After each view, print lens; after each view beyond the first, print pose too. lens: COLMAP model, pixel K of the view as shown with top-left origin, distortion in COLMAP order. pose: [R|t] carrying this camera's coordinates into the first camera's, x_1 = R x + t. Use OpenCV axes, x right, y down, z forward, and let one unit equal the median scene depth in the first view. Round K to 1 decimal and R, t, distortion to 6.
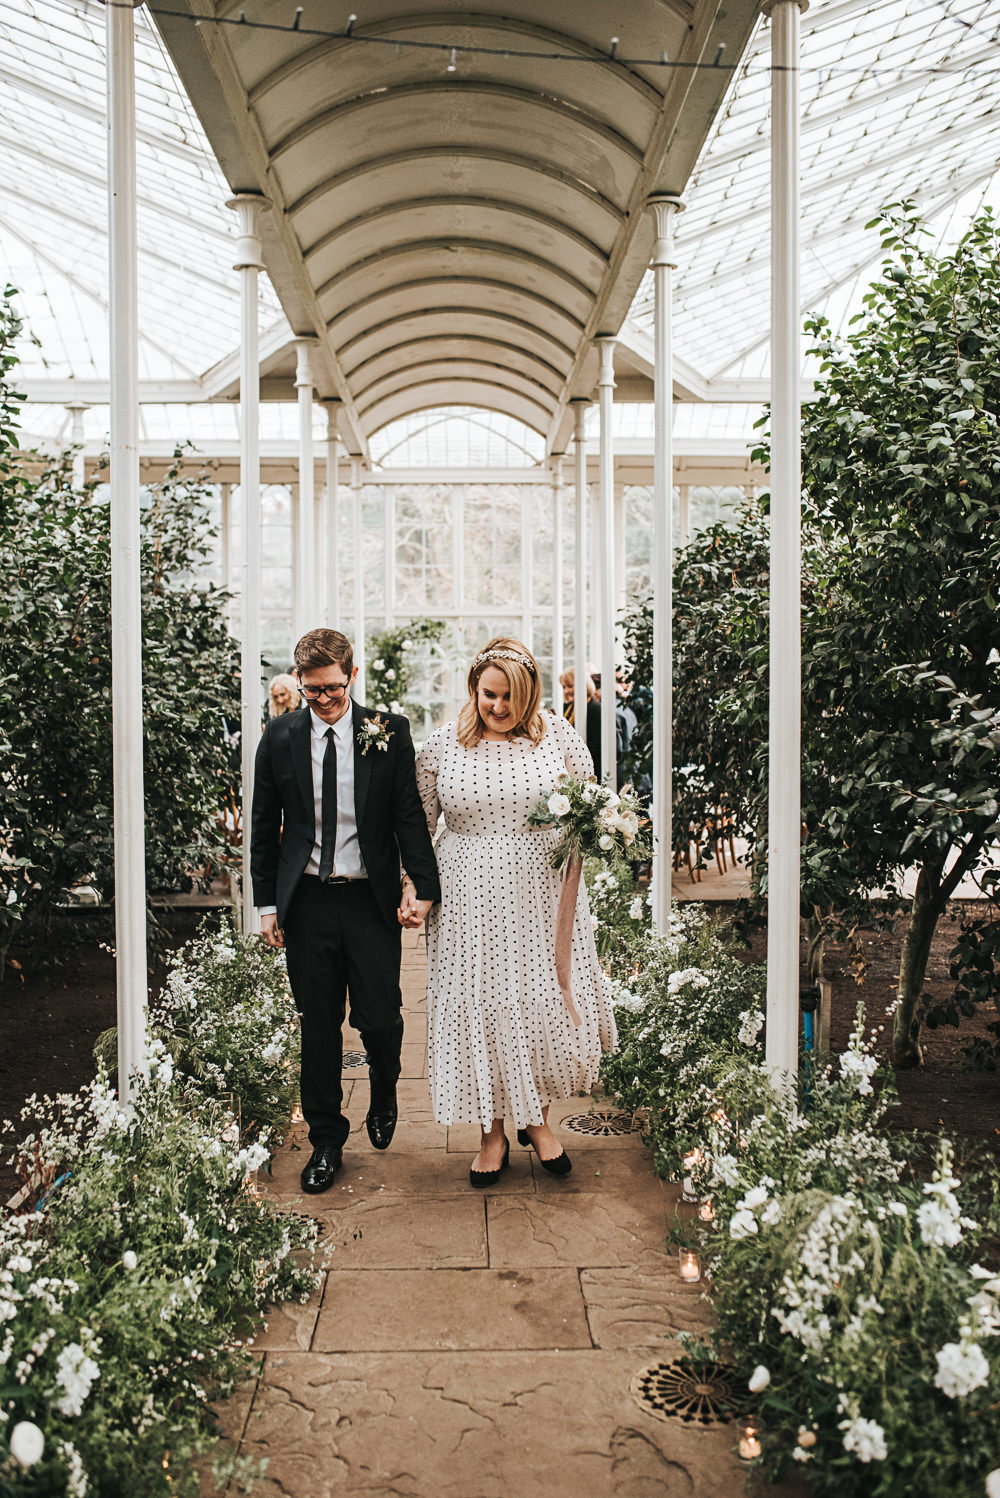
lens RADIAL K [[1576.1, 0, 518.8], [0, 1576.1, 746.6], [0, 0, 1]] dist [-0.016730, 0.020786]
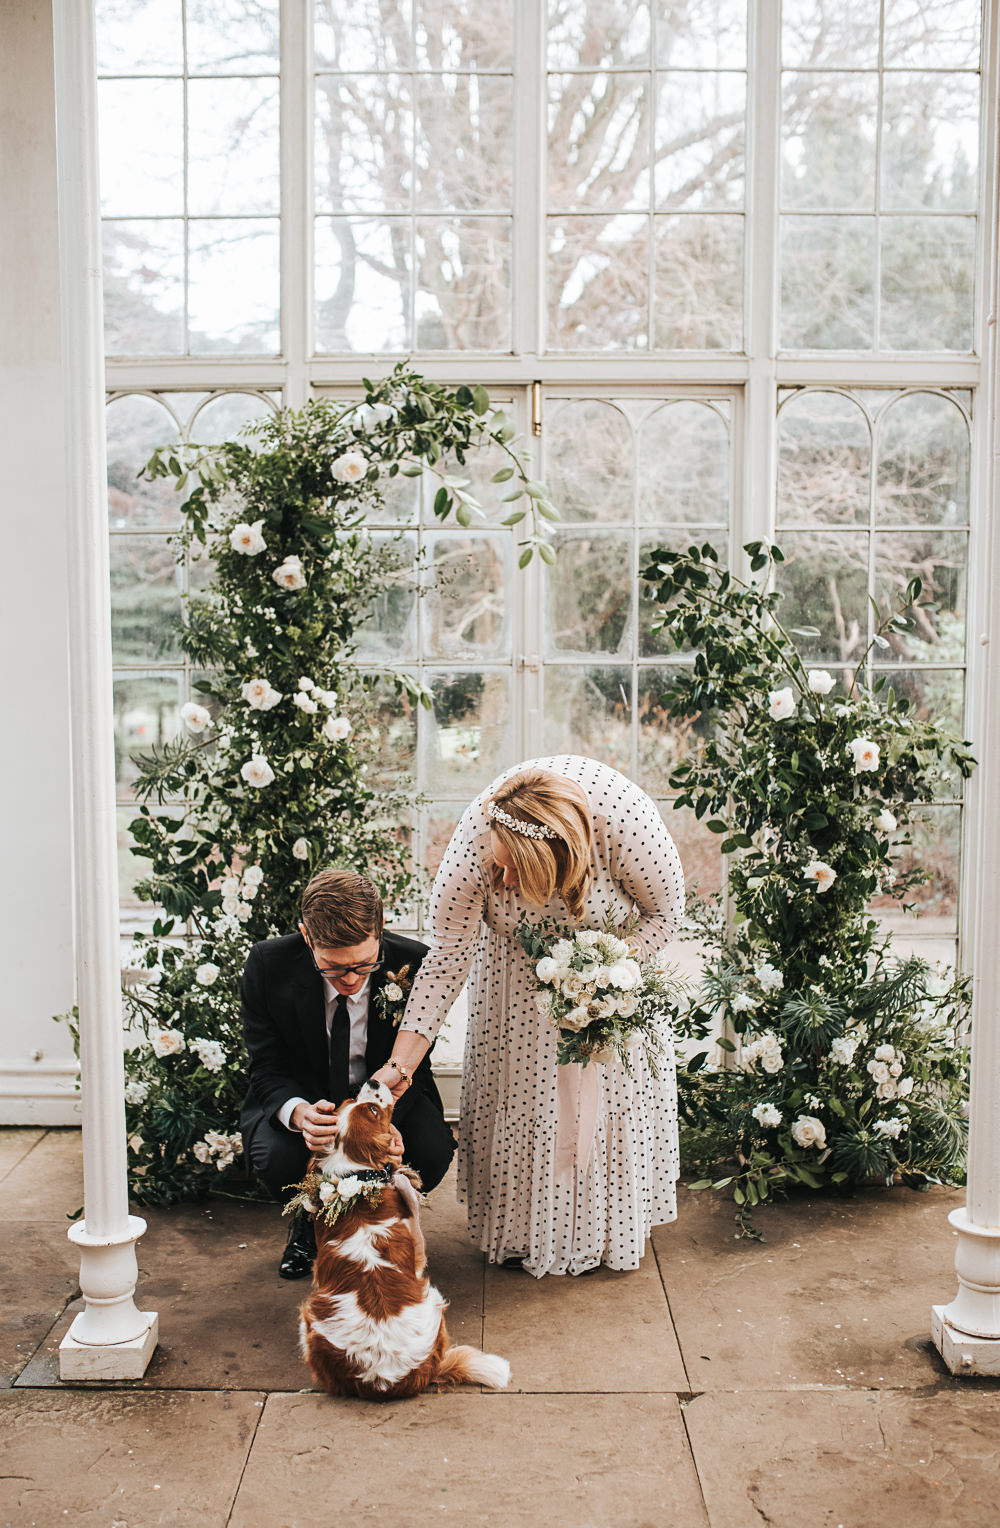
lens RADIAL K [[1560.6, 0, 500.0], [0, 1560.6, 764.0], [0, 0, 1]] dist [-0.000861, -0.000397]
pose [[0.999172, 0.006667, -0.040131, -0.035117], [-0.005794, 0.999745, 0.021829, -0.019333], [0.040266, -0.021578, 0.998956, 0.779819]]
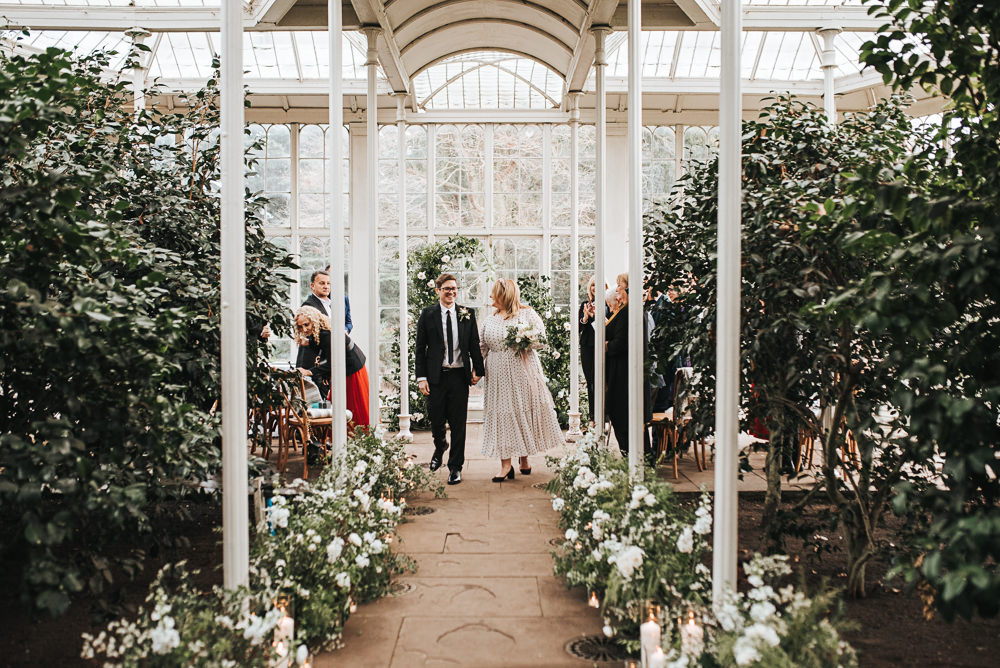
lens RADIAL K [[1052.1, 0, 500.0], [0, 1052.1, 334.0], [0, 0, 1]] dist [-0.016730, 0.020786]
pose [[0.999512, 0.003966, -0.030987, -0.005910], [-0.004126, 0.999979, -0.005094, -0.004541], [0.030966, 0.005220, 0.999507, 0.231241]]
